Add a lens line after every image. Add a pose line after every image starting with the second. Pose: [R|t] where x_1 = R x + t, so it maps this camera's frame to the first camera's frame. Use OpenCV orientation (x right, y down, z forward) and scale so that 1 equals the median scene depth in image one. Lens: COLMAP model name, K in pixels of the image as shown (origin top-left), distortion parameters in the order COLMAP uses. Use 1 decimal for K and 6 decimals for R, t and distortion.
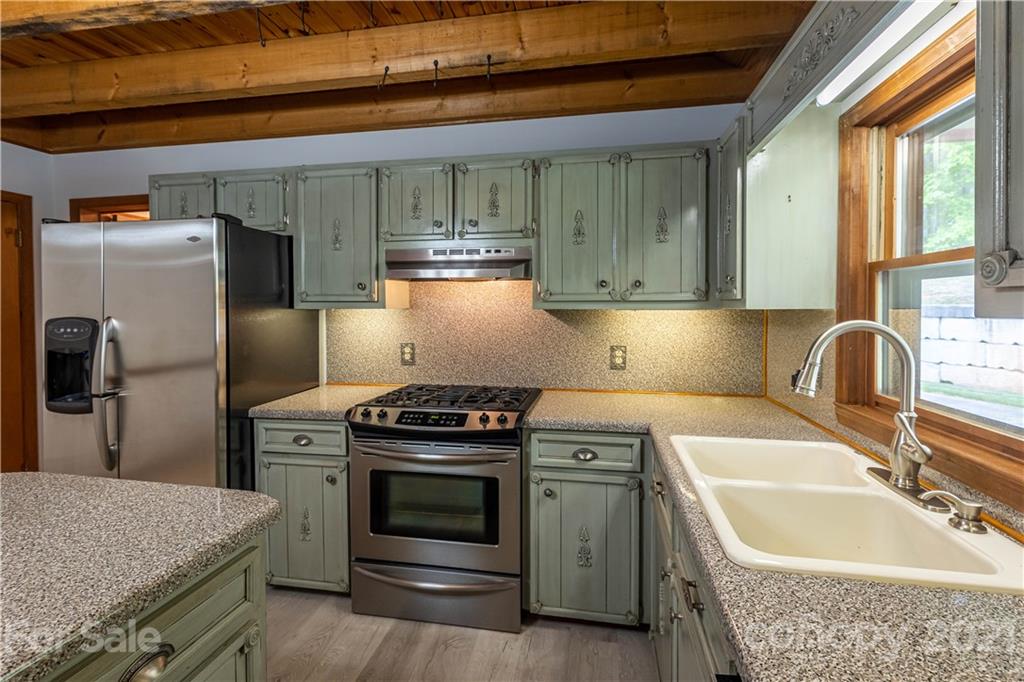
lens RADIAL K [[466.1, 0, 514.2], [0, 466.1, 313.1], [0, 0, 1]] dist [0.005845, 0.000587]
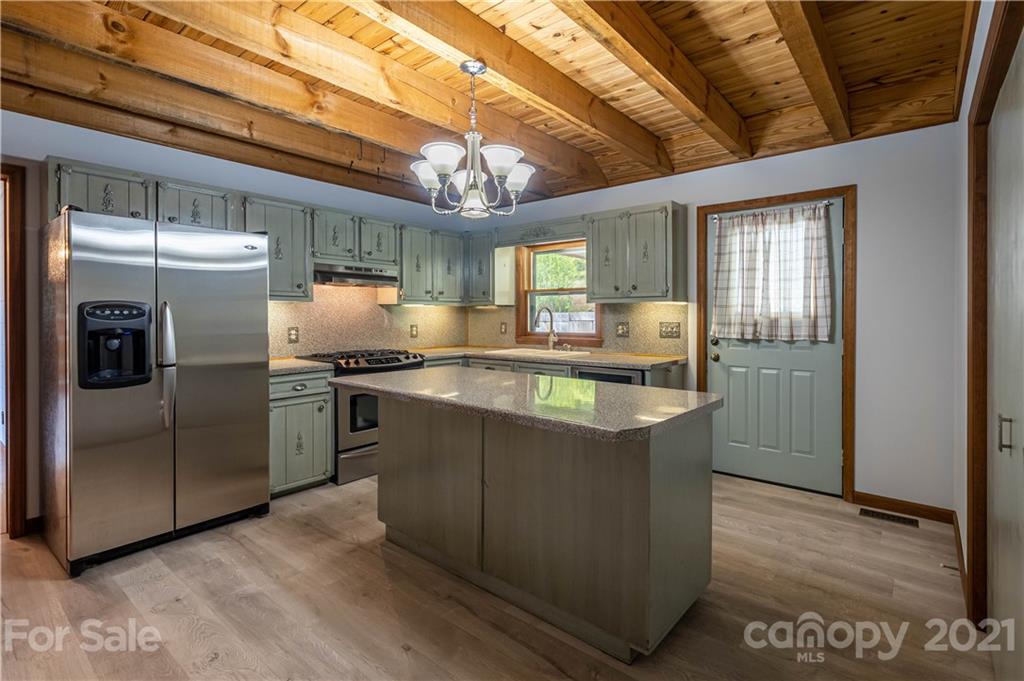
lens RADIAL K [[484.8, 0, 513.2], [0, 484.8, 318.6], [0, 0, 1]] dist [0.001199, 0.000240]
pose [[0.497436, -0.001410, 0.867500, -1.374894], [0.013356, 0.999893, -0.006033, 0.066002], [-0.867398, 0.014588, 0.497401, -0.355582]]
